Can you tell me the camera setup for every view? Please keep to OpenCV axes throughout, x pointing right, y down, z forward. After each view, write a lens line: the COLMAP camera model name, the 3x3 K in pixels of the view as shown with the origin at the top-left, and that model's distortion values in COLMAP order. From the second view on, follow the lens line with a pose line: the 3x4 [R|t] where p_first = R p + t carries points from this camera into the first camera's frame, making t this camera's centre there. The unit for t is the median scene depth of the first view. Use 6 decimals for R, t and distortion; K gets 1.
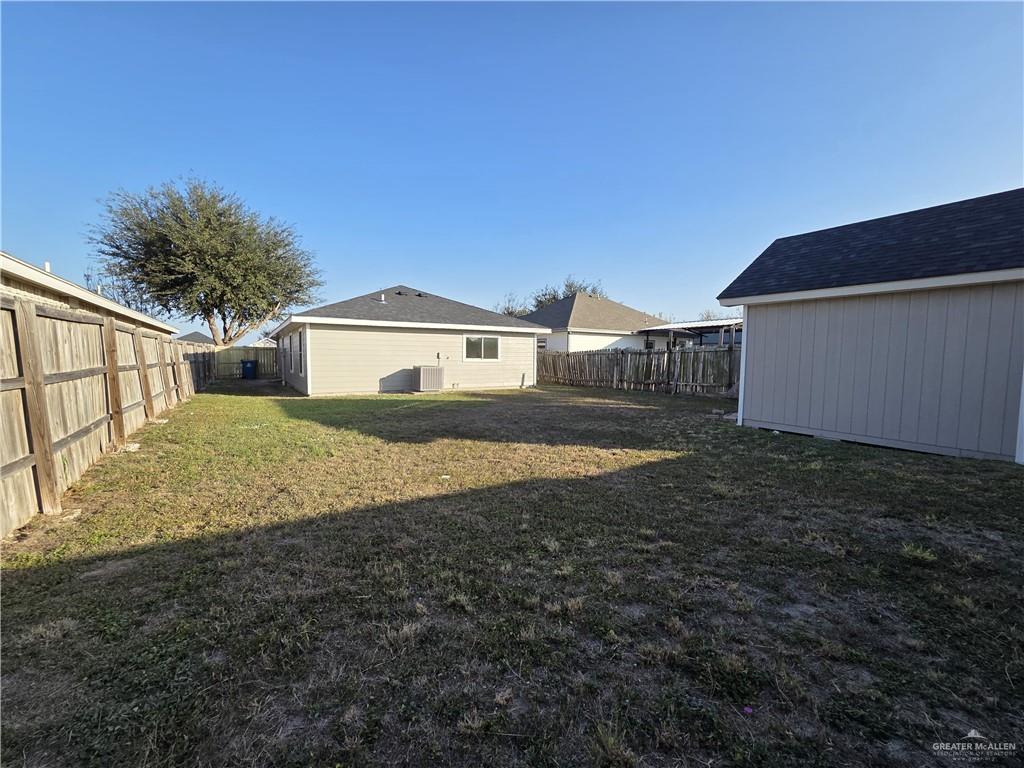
lens RADIAL K [[419.4, 0, 517.0], [0, 419.4, 382.3], [0, 0, 1]] dist [0.001238, 0.000392]
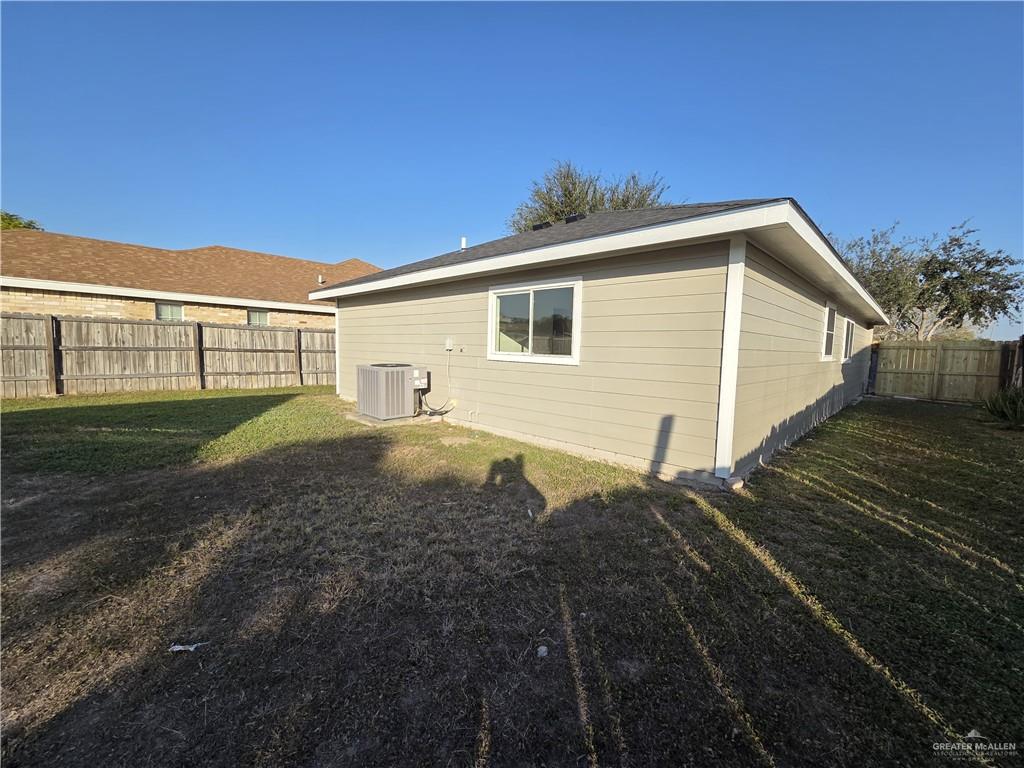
lens RADIAL K [[419.4, 0, 517.0], [0, 419.4, 382.3], [0, 0, 1]] dist [0.001238, 0.000392]
pose [[0.198571, 0.085832, -0.976321, 0.255662], [-0.100574, 0.992684, 0.066815, -0.052476], [0.974913, 0.084925, 0.205750, 0.897272]]
